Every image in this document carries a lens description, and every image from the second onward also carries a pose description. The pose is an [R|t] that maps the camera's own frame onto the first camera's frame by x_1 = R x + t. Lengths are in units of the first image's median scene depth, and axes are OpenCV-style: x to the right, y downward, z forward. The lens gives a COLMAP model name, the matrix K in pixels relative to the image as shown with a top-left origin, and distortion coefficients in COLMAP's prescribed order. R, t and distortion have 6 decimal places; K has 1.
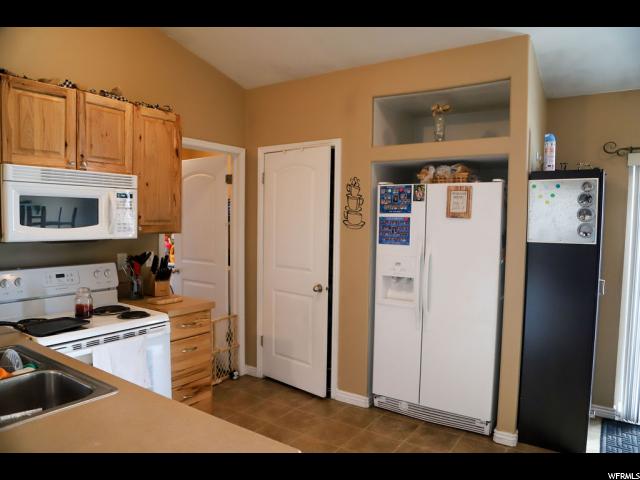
lens RADIAL K [[451.0, 0, 321.7], [0, 451.0, 240.7], [0, 0, 1]] dist [-0.073666, 0.031617]
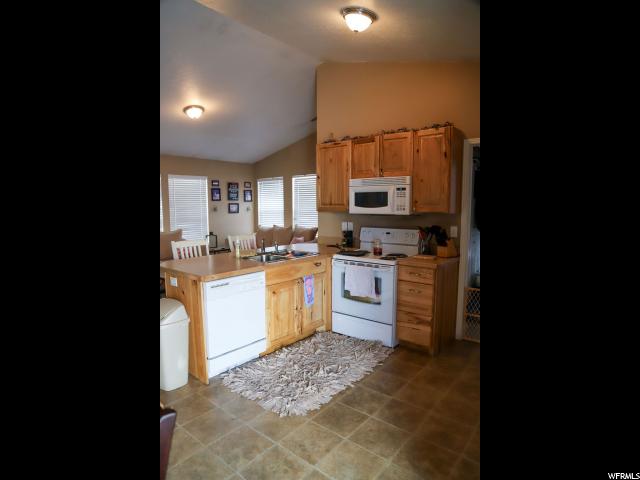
lens RADIAL K [[344.3, 0, 317.3], [0, 344.3, 237.3], [0, 0, 1]] dist [-0.054403, 0.001693]
pose [[-0.097001, 0.081281, -0.991960, 0.832021], [-0.048518, 0.995089, 0.086281, -0.014927], [0.994101, 0.056497, -0.092581, 0.759294]]
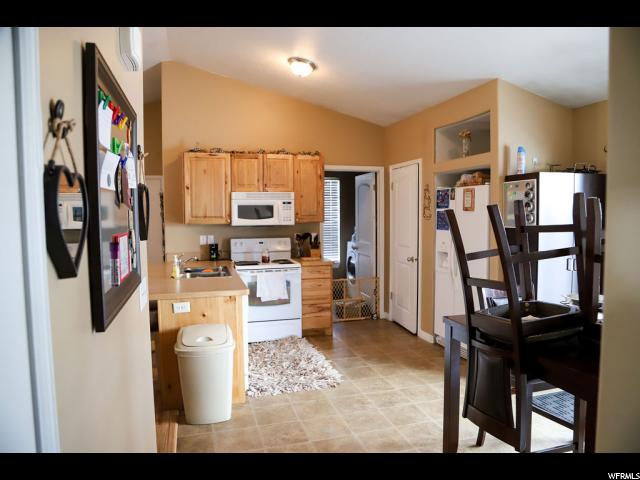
lens RADIAL K [[451.0, 0, 322.6], [0, 451.0, 237.2], [0, 0, 1]] dist [-0.073666, 0.031617]
pose [[0.772033, 0.016795, -0.635360, 0.881380], [-0.014453, 0.999856, 0.008868, 0.028005], [0.635418, 0.002336, 0.772165, -0.407312]]
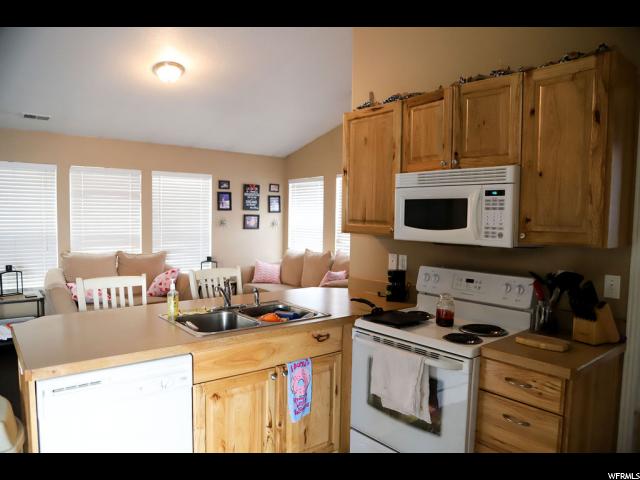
lens RADIAL K [[451.0, 0, 315.6], [0, 451.0, 242.7], [0, 0, 1]] dist [-0.073666, 0.031617]
pose [[-0.287967, 0.037135, -0.956920, 0.395776], [-0.070017, 0.995757, 0.059712, -0.034690], [0.955077, 0.084195, -0.284145, 0.864114]]
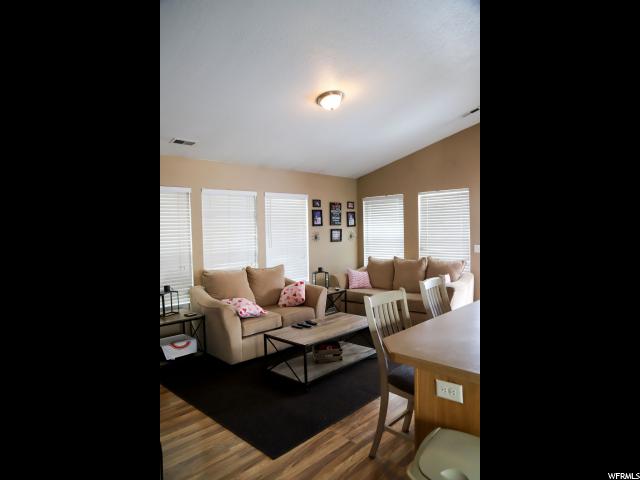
lens RADIAL K [[374.1, 0, 322.7], [0, 374.1, 241.0], [0, 0, 1]] dist [-0.009951, -0.000336]
pose [[-0.178428, 0.023774, -0.983666, 0.458243], [-0.034515, 0.998942, 0.030404, -0.009656], [0.983347, 0.039376, -0.177419, 0.158054]]
